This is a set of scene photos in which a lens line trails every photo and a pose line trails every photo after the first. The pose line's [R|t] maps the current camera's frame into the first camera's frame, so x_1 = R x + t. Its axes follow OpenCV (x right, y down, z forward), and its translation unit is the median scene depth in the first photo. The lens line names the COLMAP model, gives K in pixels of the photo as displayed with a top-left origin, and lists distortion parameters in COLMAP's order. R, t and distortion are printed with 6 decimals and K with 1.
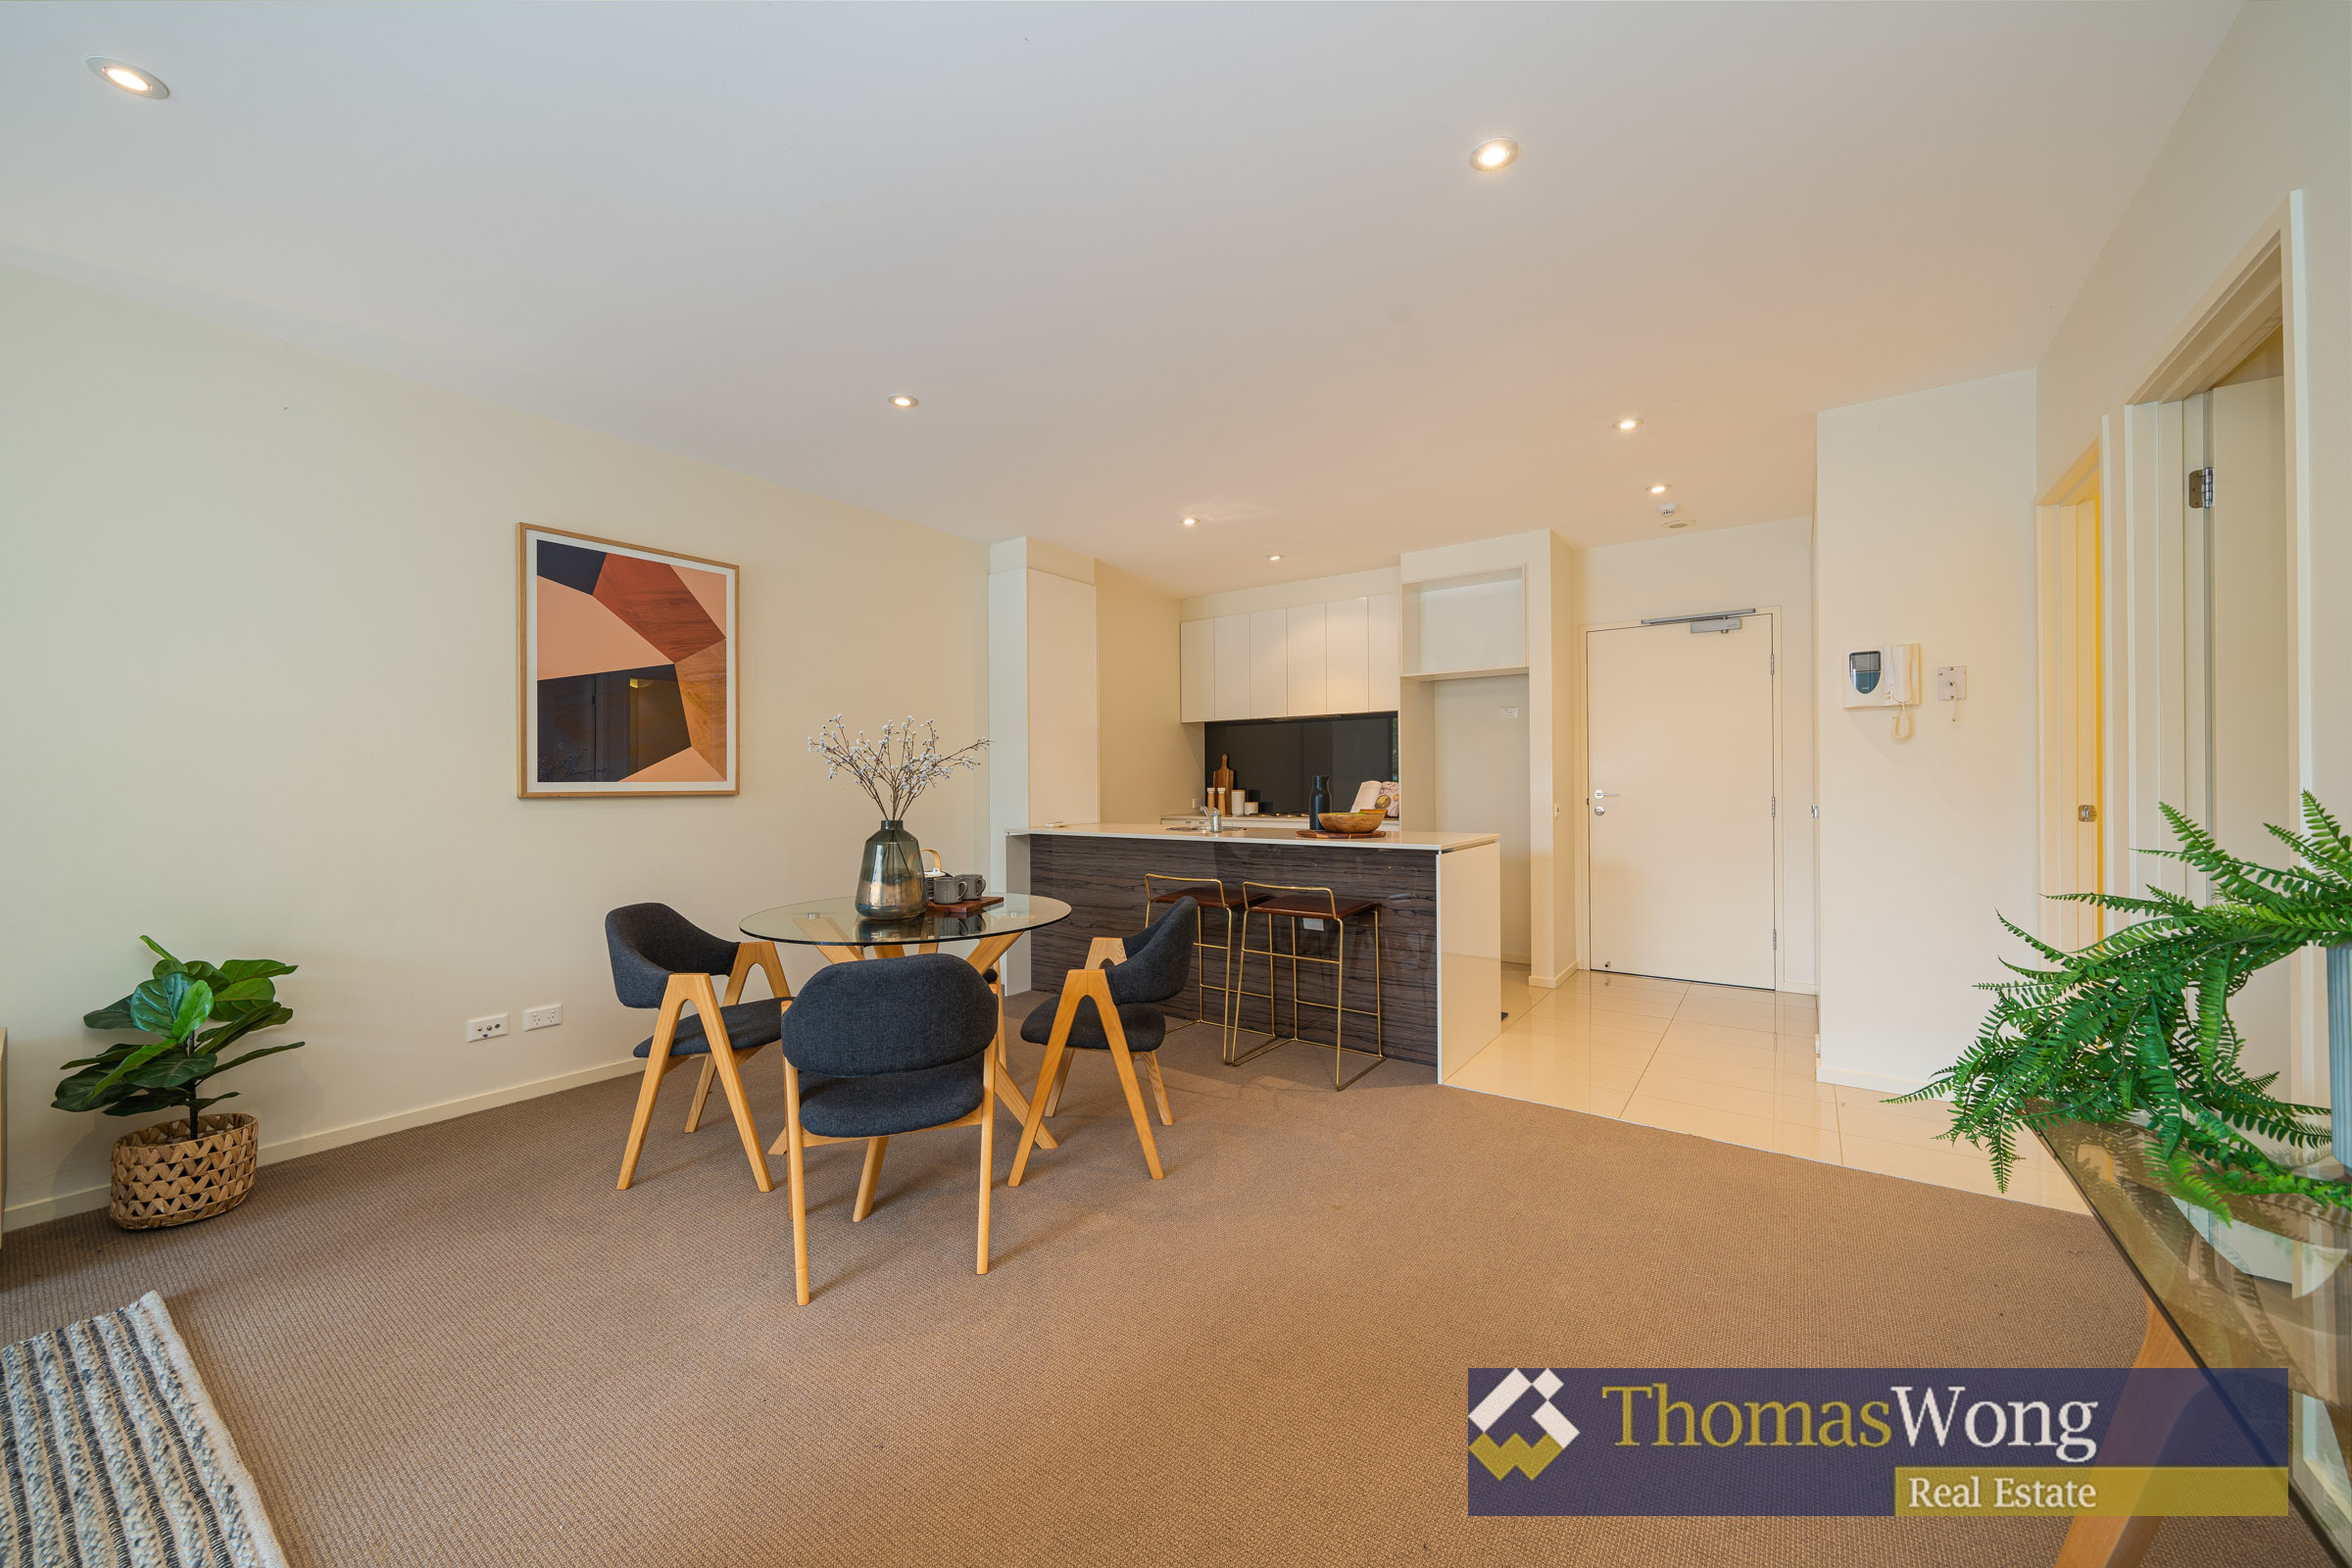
lens RADIAL K [[876.9, 0, 1174.6], [0, 876.9, 777.5], [0, 0, 1]] dist [0.001427, 0.000052]
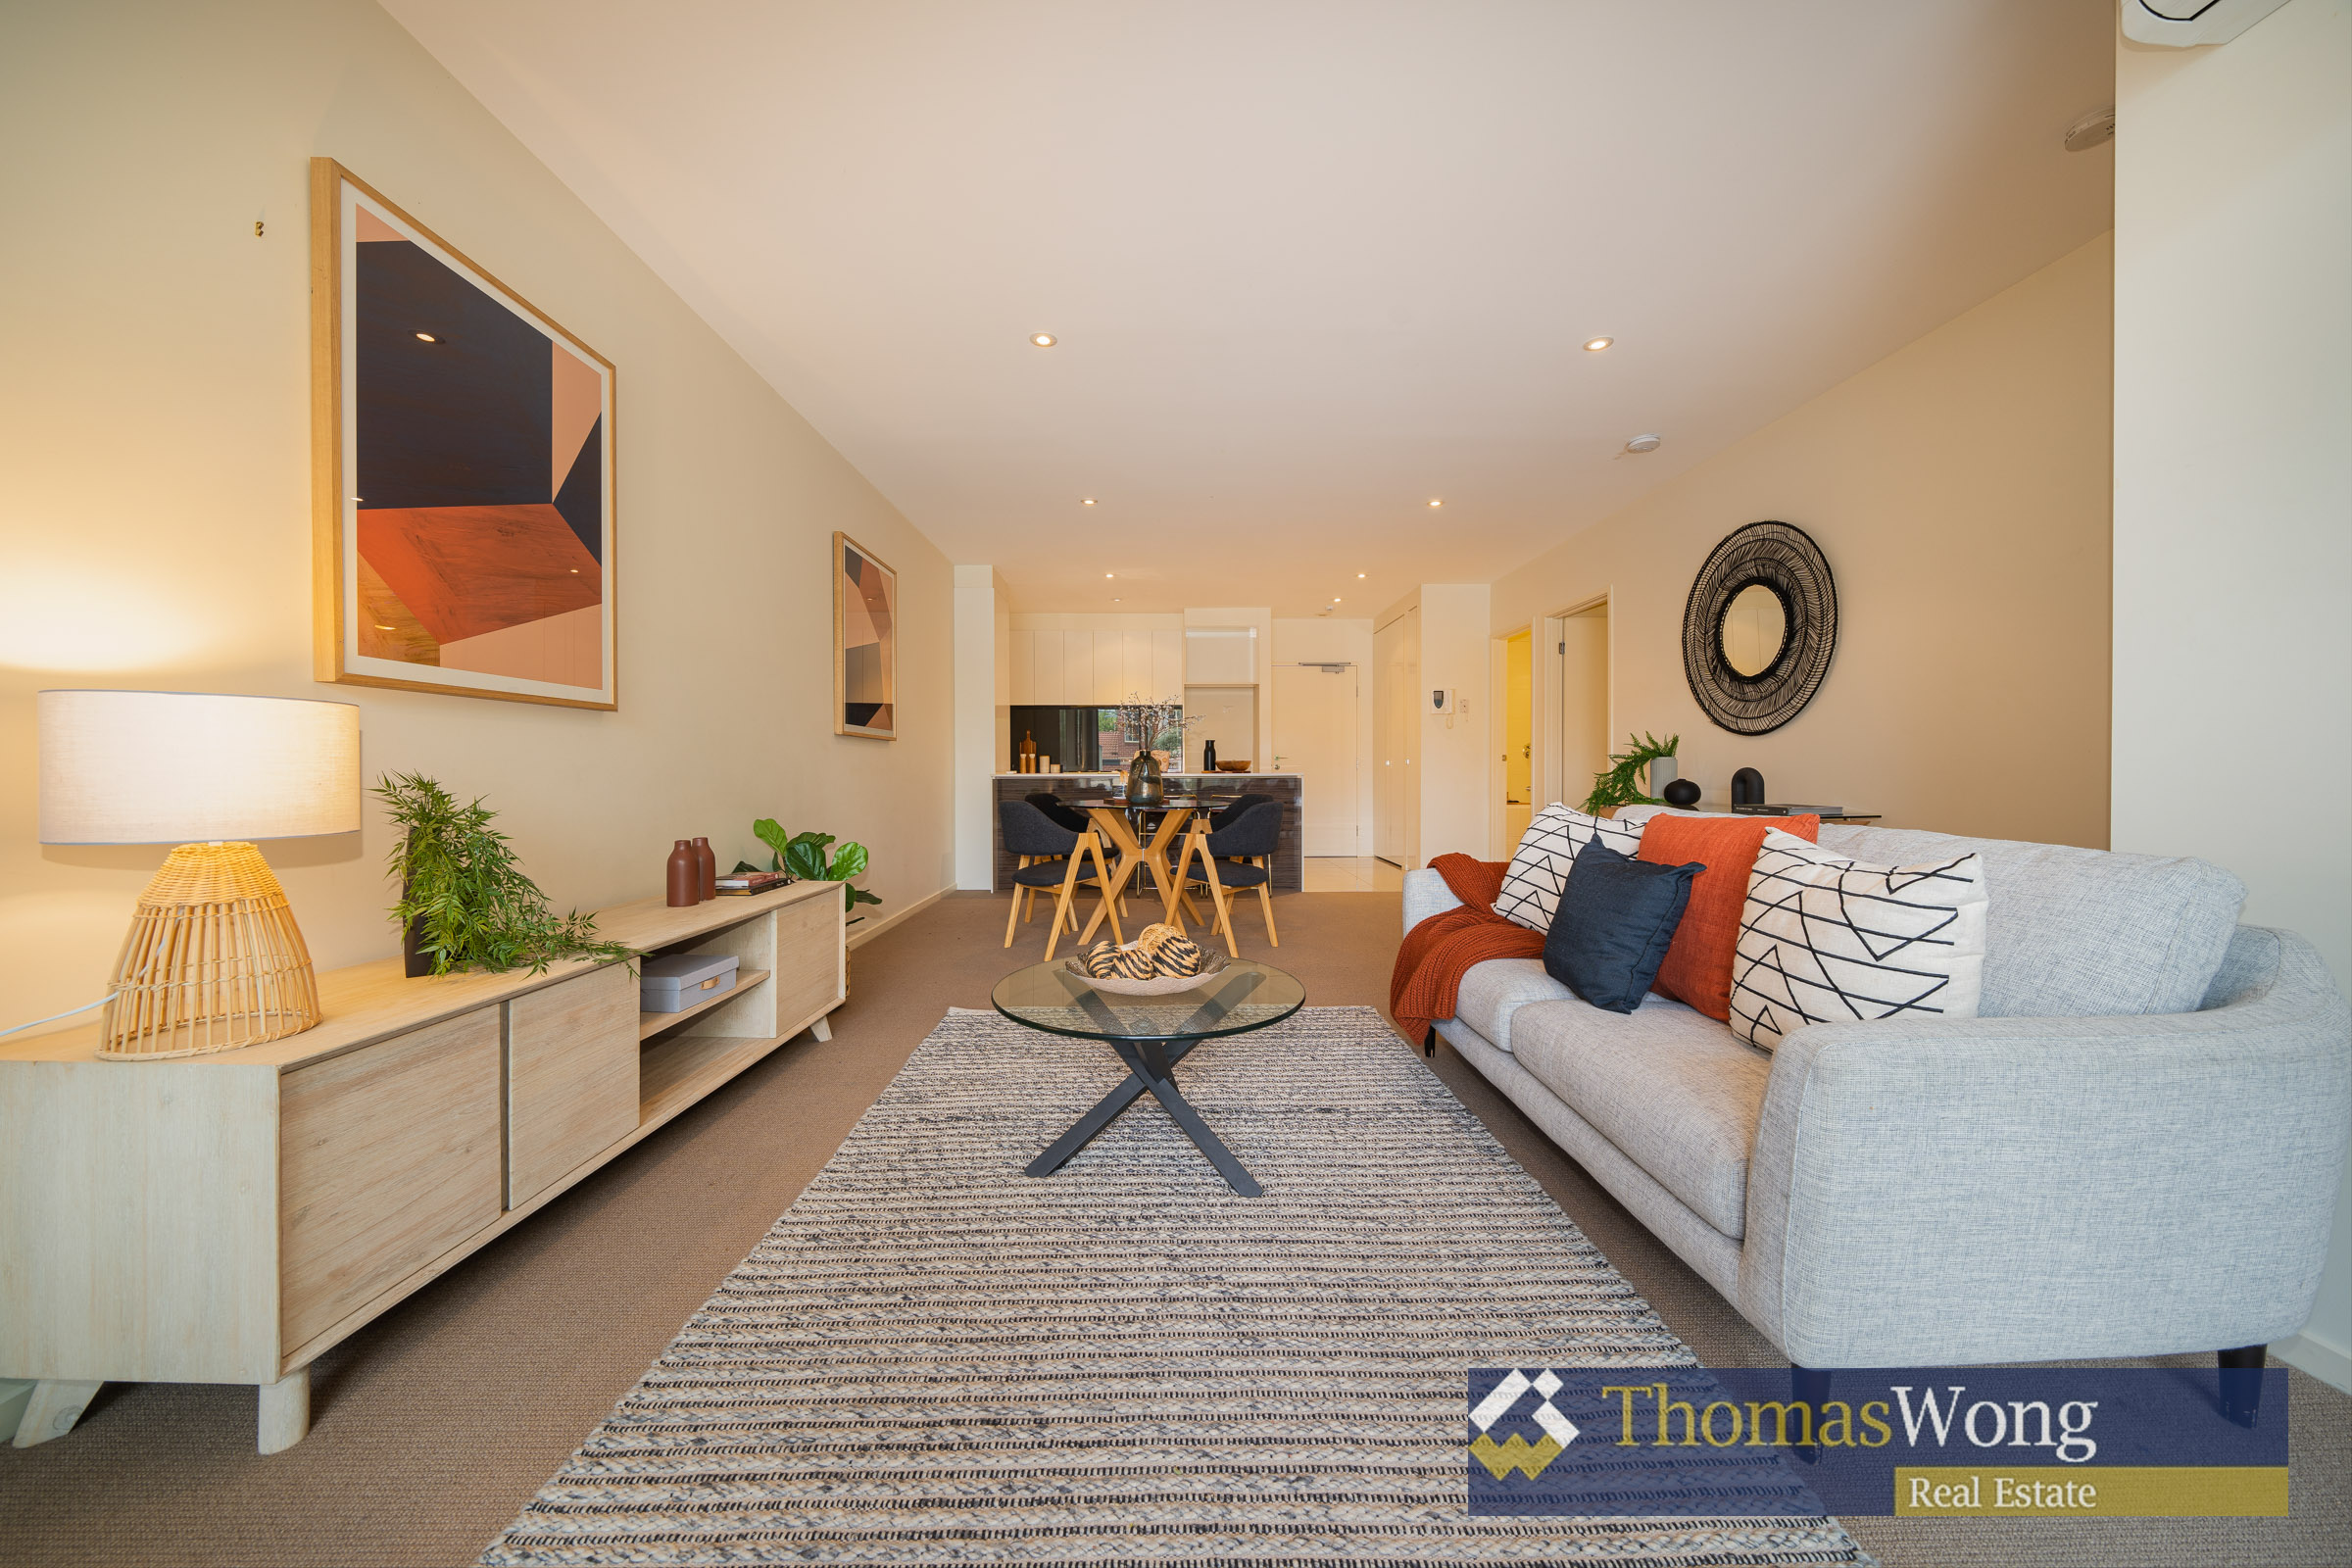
lens RADIAL K [[811.9, 0, 1180.3], [0, 811.9, 771.7], [0, 0, 1]] dist [-0.001404, -0.000009]
pose [[0.802851, 0.003998, 0.596167, -1.028418], [-0.005952, 0.999981, 0.001310, 0.072531], [-0.596150, -0.004600, 0.802860, -0.318362]]
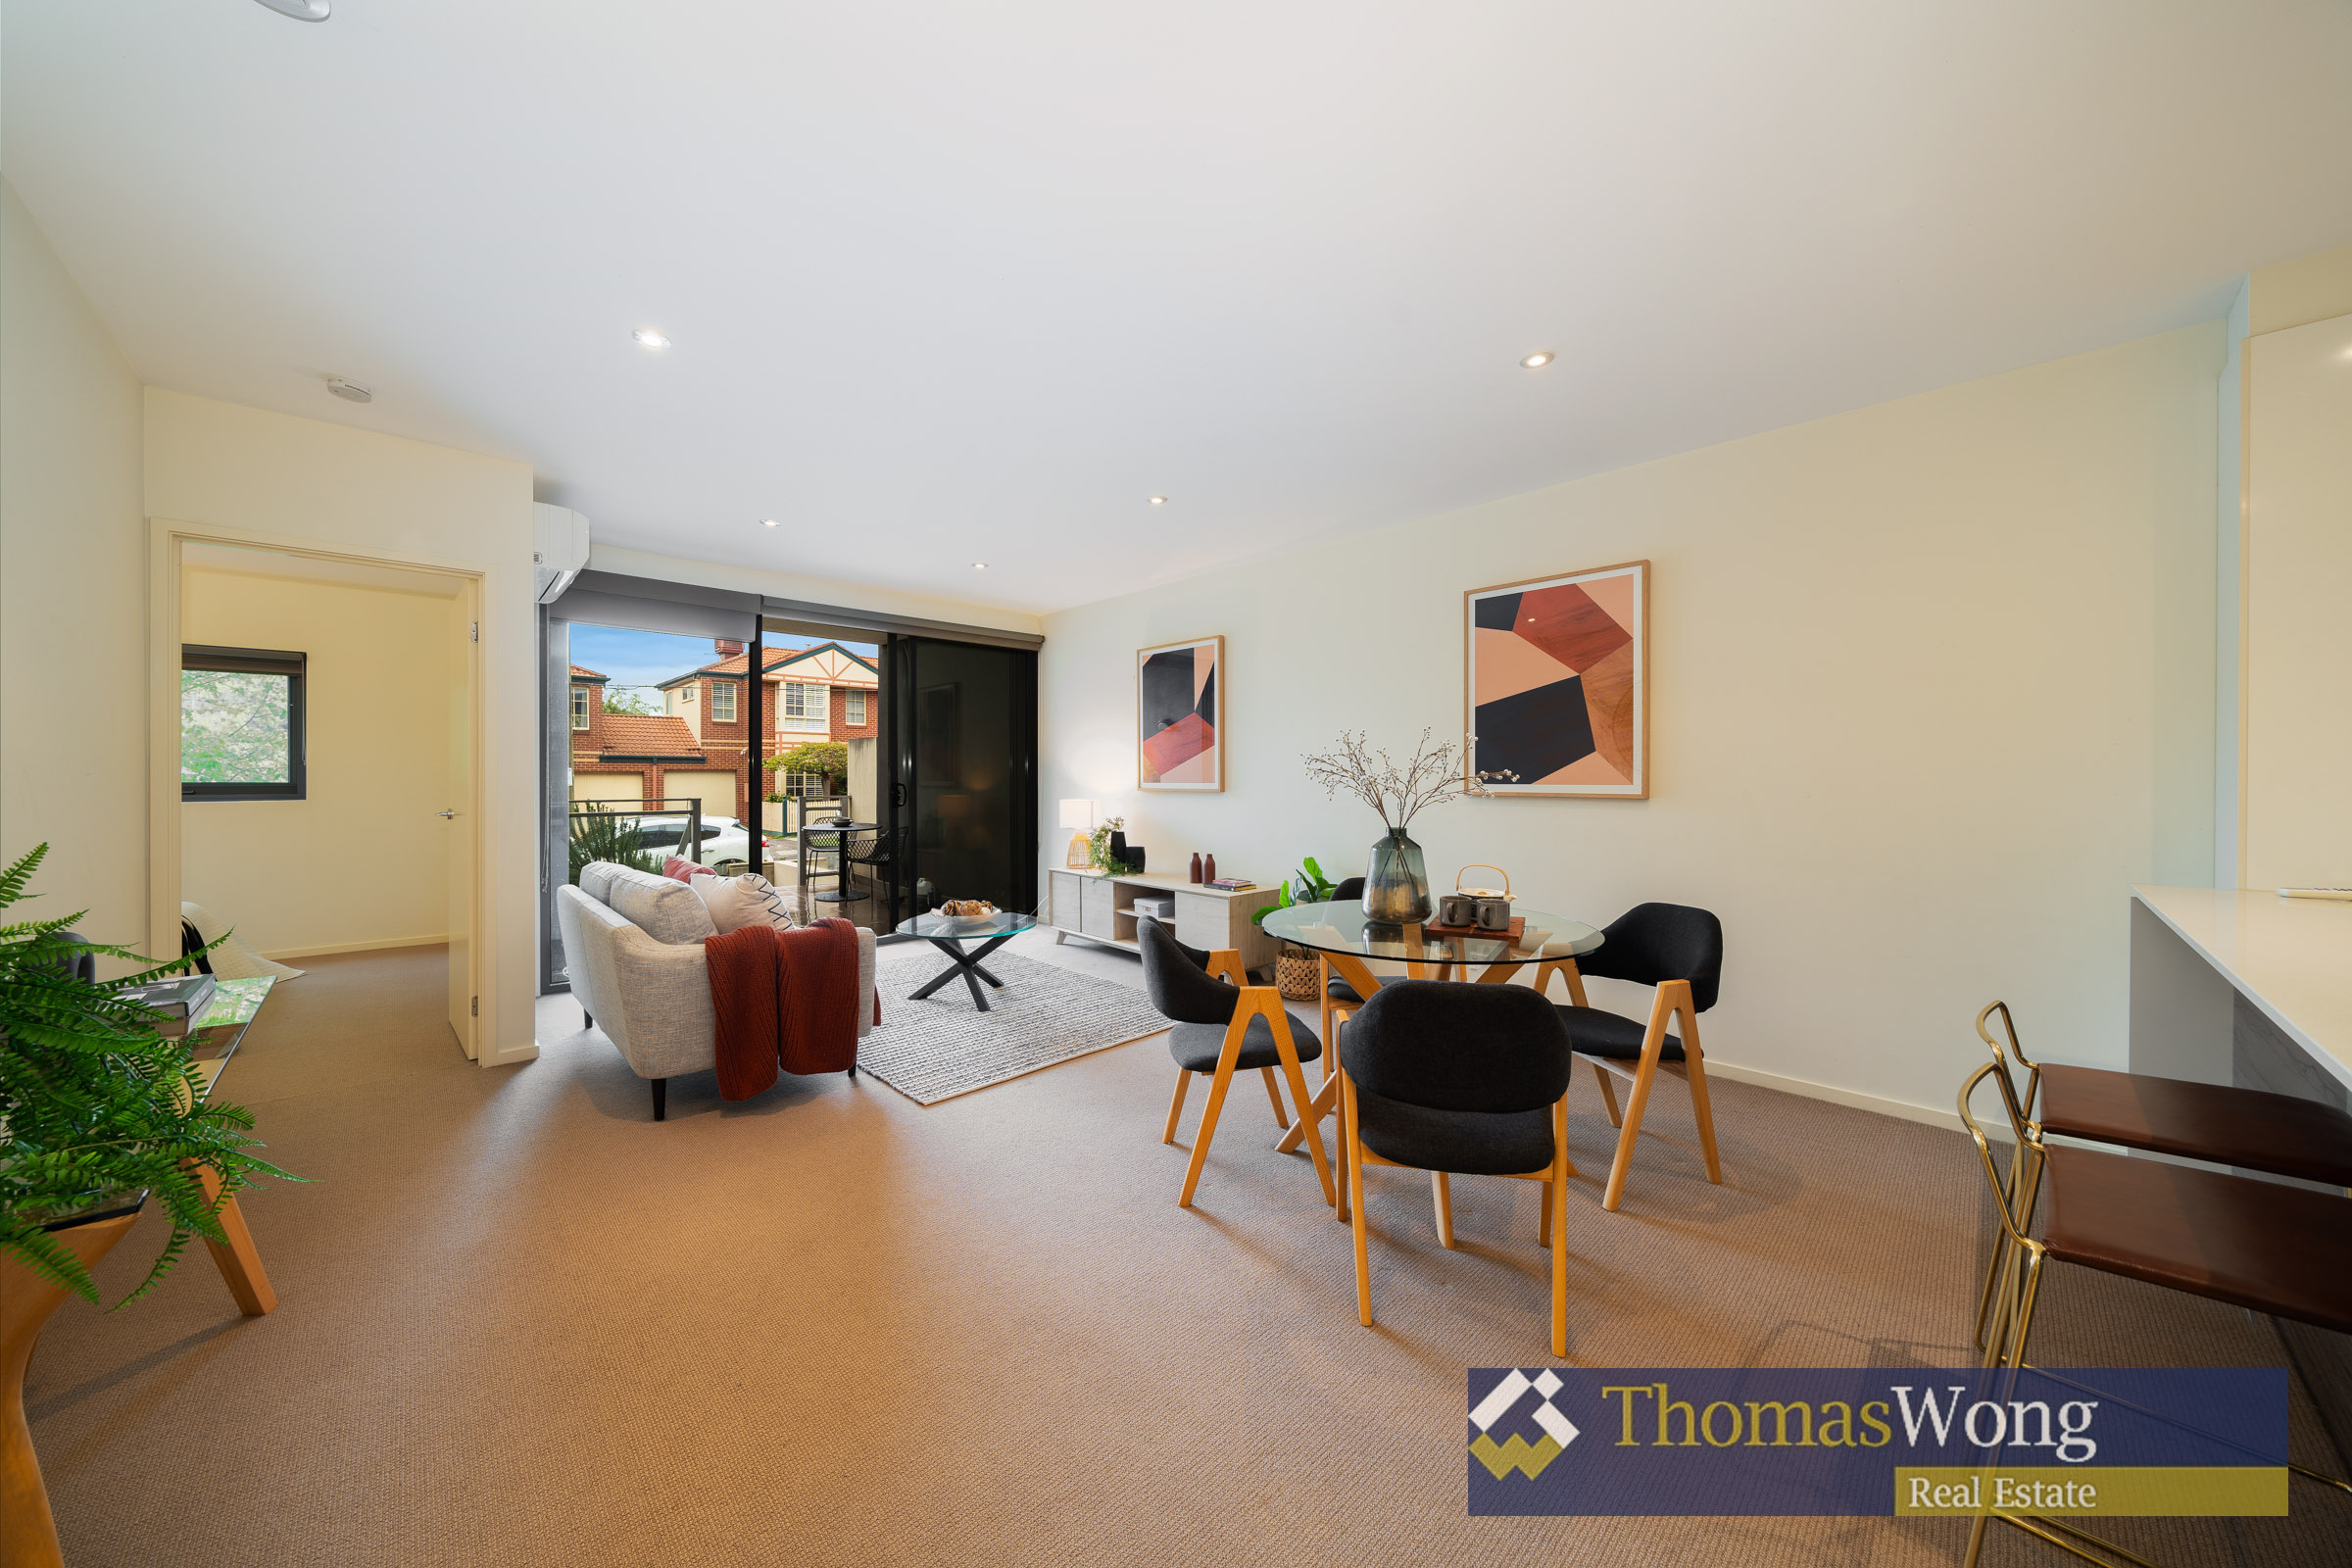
lens RADIAL K [[811.9, 0, 1180.1], [0, 811.9, 780.7], [0, 0, 1]] dist [-0.001404, -0.000009]
pose [[-0.177530, 0.009836, -0.984066, 0.518656], [0.004088, 0.999949, 0.009257, -0.011883], [0.984107, -0.002380, -0.177561, 0.729557]]
